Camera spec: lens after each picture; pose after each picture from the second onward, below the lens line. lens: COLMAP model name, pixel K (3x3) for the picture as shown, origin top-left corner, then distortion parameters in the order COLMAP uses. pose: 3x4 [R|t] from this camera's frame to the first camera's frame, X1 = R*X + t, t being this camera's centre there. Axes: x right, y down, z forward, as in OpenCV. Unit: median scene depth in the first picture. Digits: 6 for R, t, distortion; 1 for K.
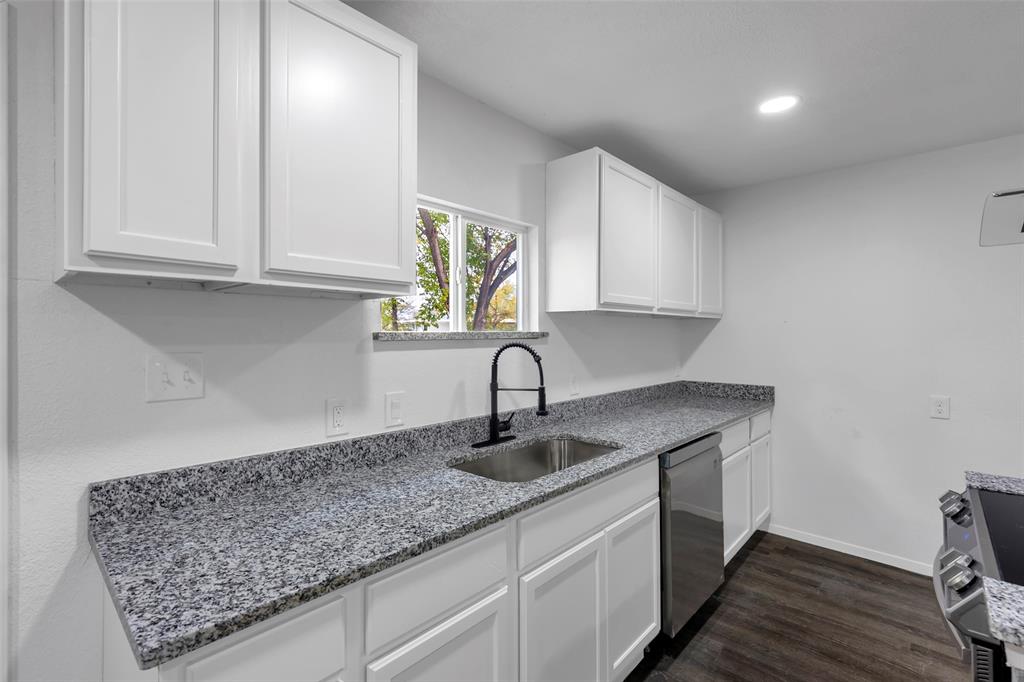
lens RADIAL K [[466.5, 0, 511.9], [0, 466.5, 332.6], [0, 0, 1]] dist [0.008690, -0.001985]
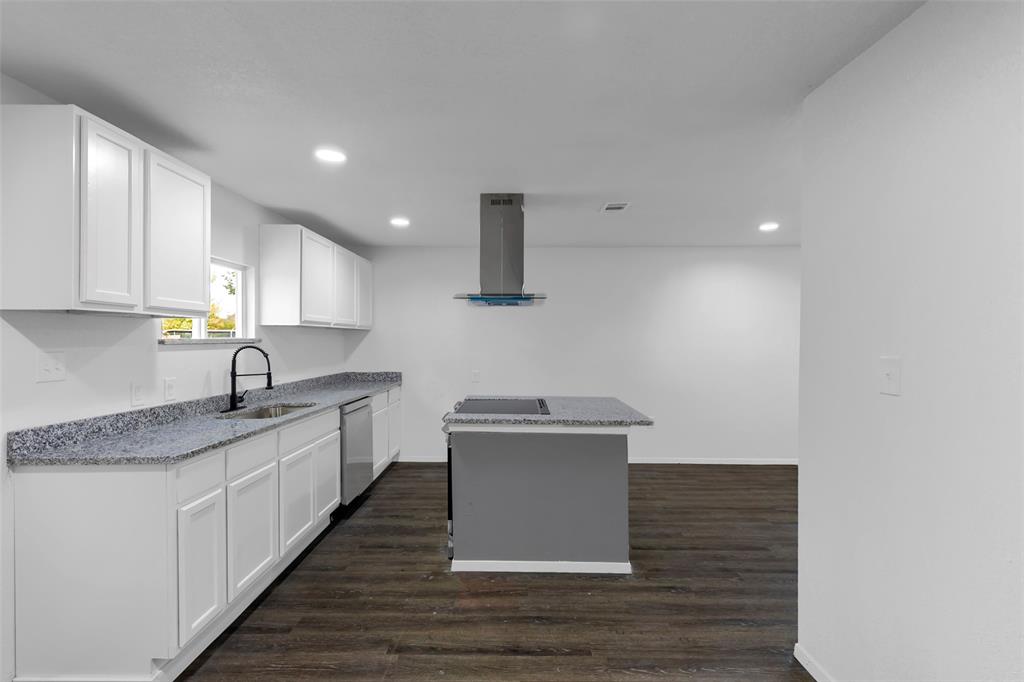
lens RADIAL K [[466.5, 0, 508.6], [0, 466.5, 339.9], [0, 0, 1]] dist [0.008690, -0.001985]
pose [[0.756201, -0.000970, 0.654338, -0.374176], [-0.001048, 0.999996, 0.002695, -0.002873], [-0.654338, -0.002724, 0.756197, -0.794095]]
